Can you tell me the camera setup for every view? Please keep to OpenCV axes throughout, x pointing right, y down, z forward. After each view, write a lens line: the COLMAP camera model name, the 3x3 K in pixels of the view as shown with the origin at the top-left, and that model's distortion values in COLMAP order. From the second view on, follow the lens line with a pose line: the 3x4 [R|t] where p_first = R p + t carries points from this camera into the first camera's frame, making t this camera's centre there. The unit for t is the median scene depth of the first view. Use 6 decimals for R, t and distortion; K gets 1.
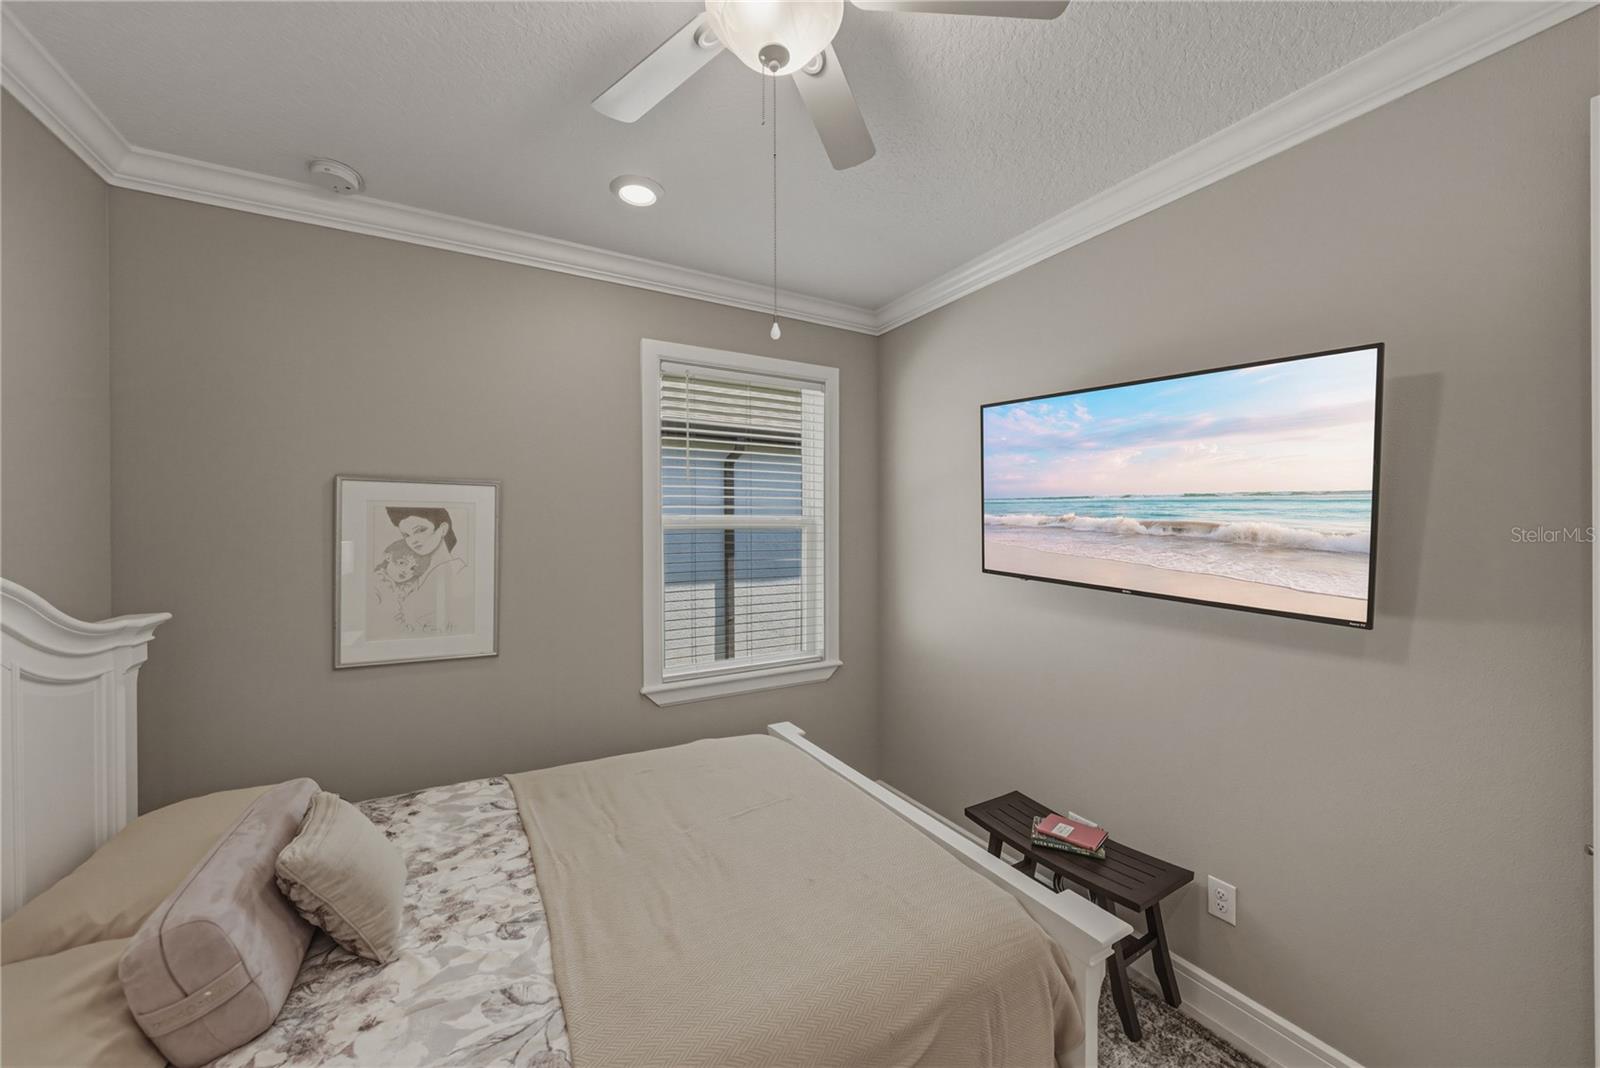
lens RADIAL K [[587.3, 0, 801.3], [0, 587.3, 528.3], [0, 0, 1]] dist [-0.000328, 0.000120]
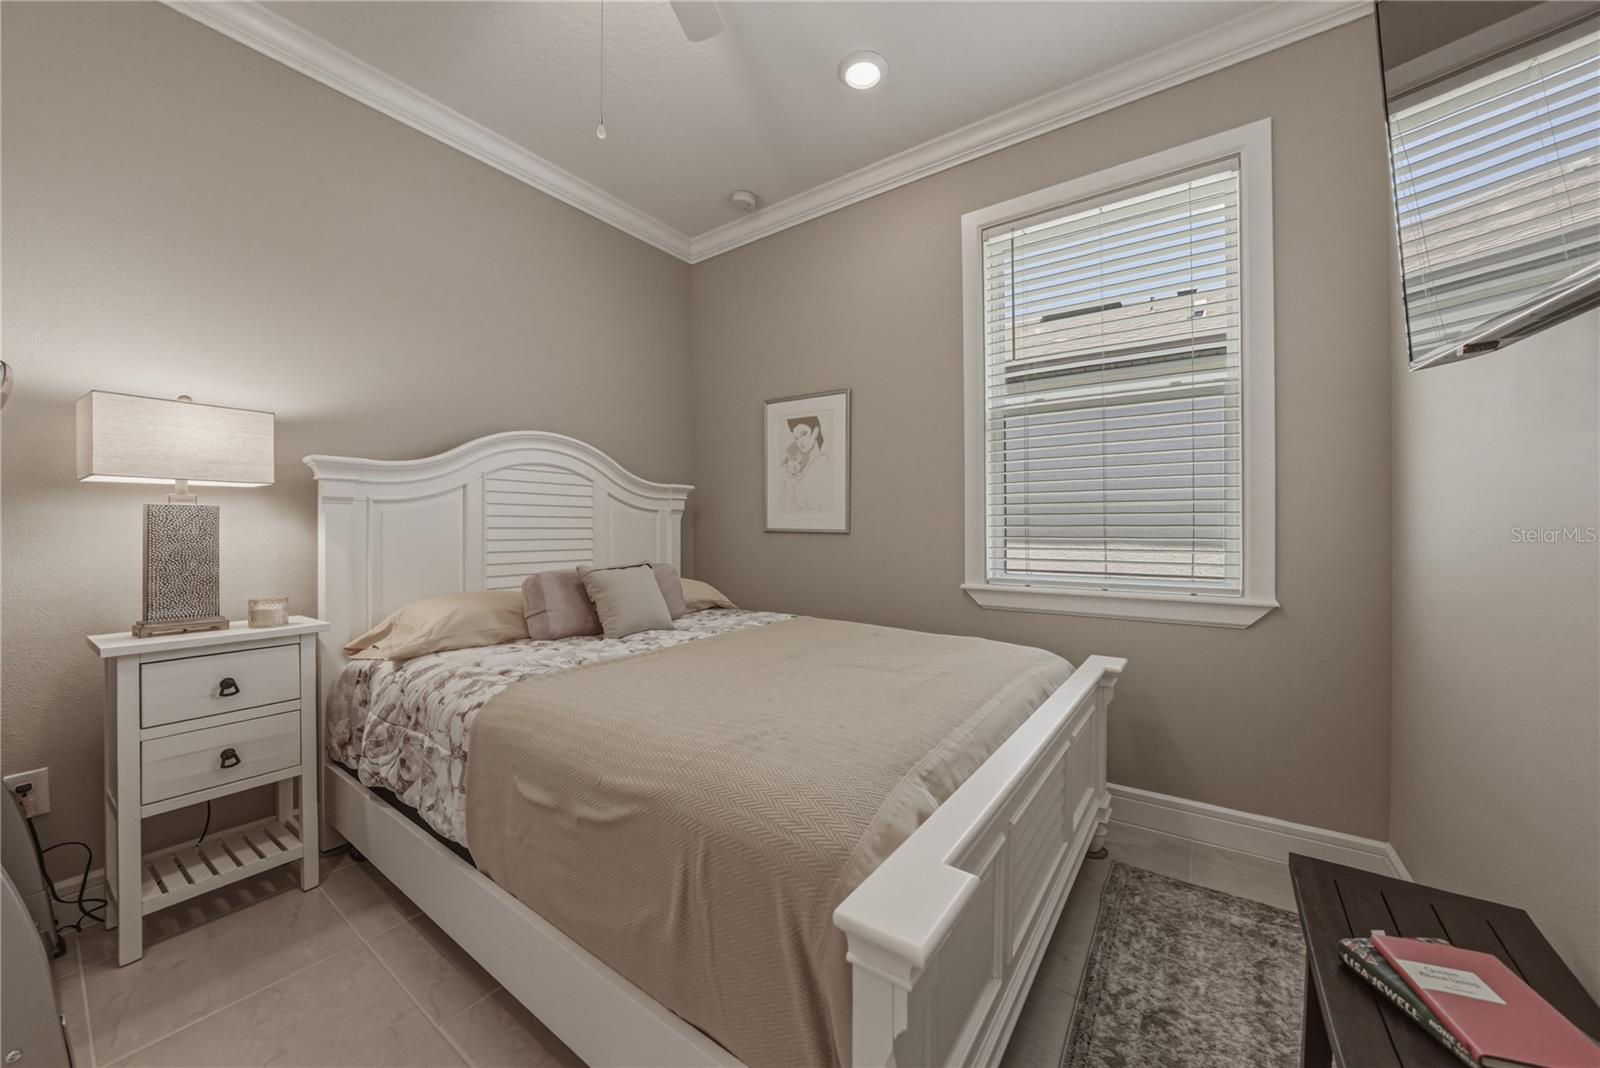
lens RADIAL K [[587.3, 0, 800.7], [0, 587.3, 526.7], [0, 0, 1]] dist [-0.000328, 0.000120]
pose [[0.426804, 0.001359, -0.904343, 0.563063], [-0.007099, 0.999973, -0.001848, 0.217019], [0.904316, 0.007209, 0.426802, 0.419320]]
